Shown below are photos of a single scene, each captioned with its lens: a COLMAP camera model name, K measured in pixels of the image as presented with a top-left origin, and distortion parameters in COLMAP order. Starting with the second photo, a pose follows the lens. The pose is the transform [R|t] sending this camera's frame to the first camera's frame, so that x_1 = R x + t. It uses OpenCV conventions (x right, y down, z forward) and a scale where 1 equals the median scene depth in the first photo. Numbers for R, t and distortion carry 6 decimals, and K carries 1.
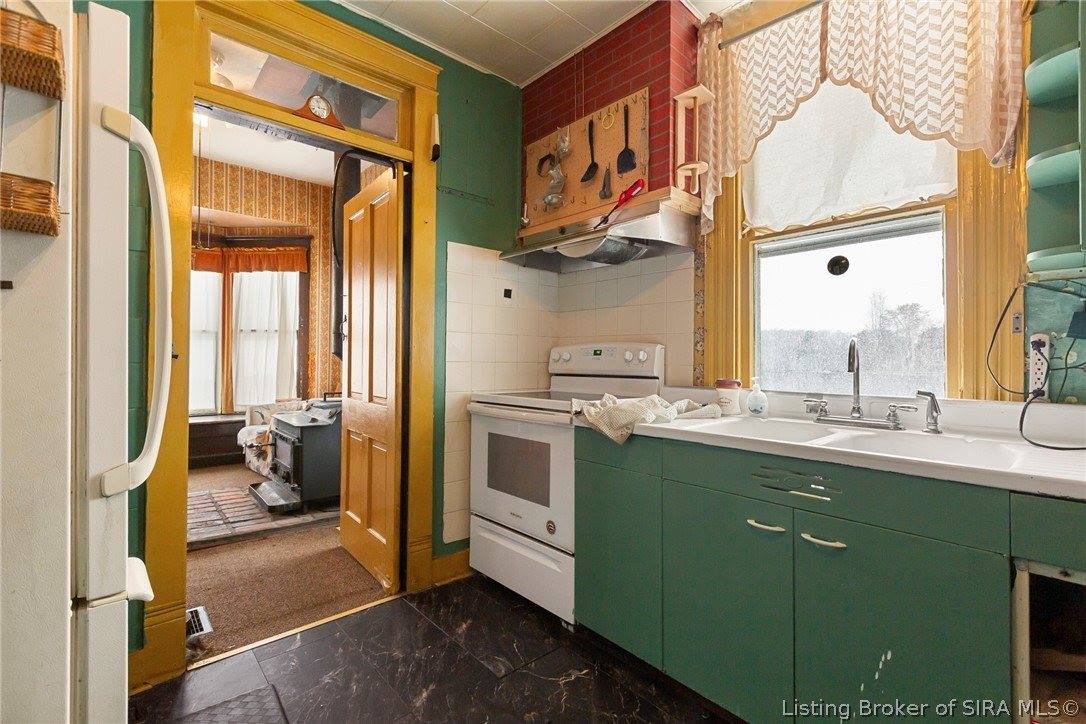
lens RADIAL K [[481.4, 0, 545.7], [0, 481.4, 354.3], [0, 0, 1]] dist [0.000796, -0.000092]
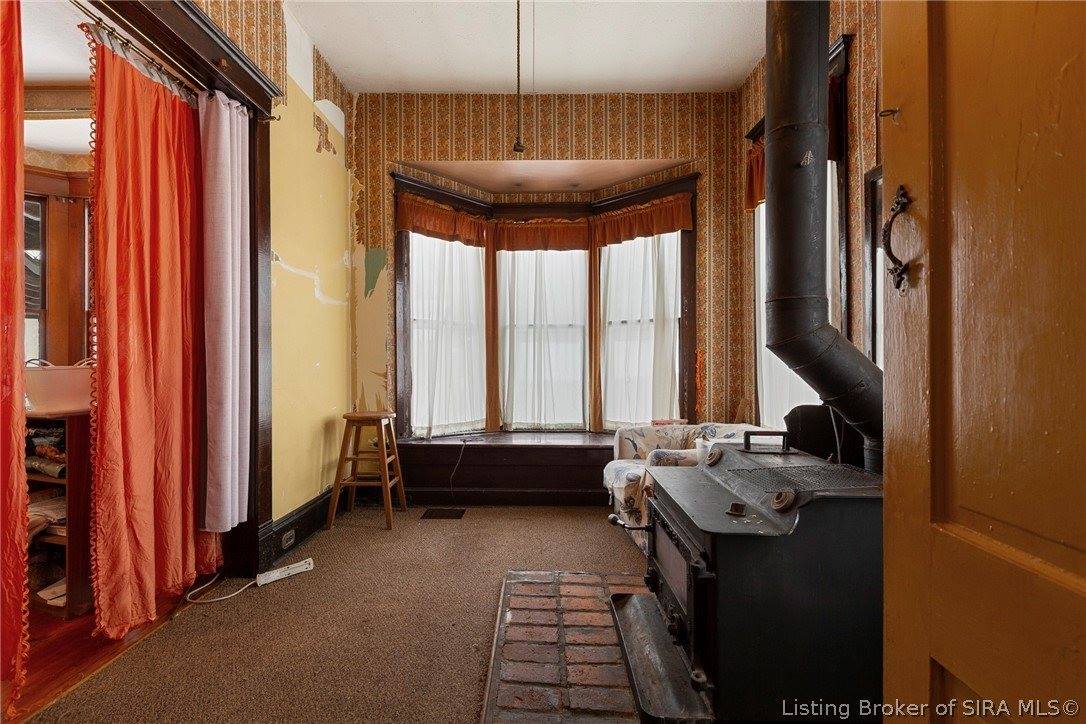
lens RADIAL K [[481.4, 0, 543.4], [0, 481.4, 358.1], [0, 0, 1]] dist [0.000796, -0.000092]
pose [[0.745825, -0.007933, -0.666094, -0.211620], [0.010992, 0.999940, 0.000398, 0.004382], [0.666051, -0.007618, 0.745867, 0.373576]]
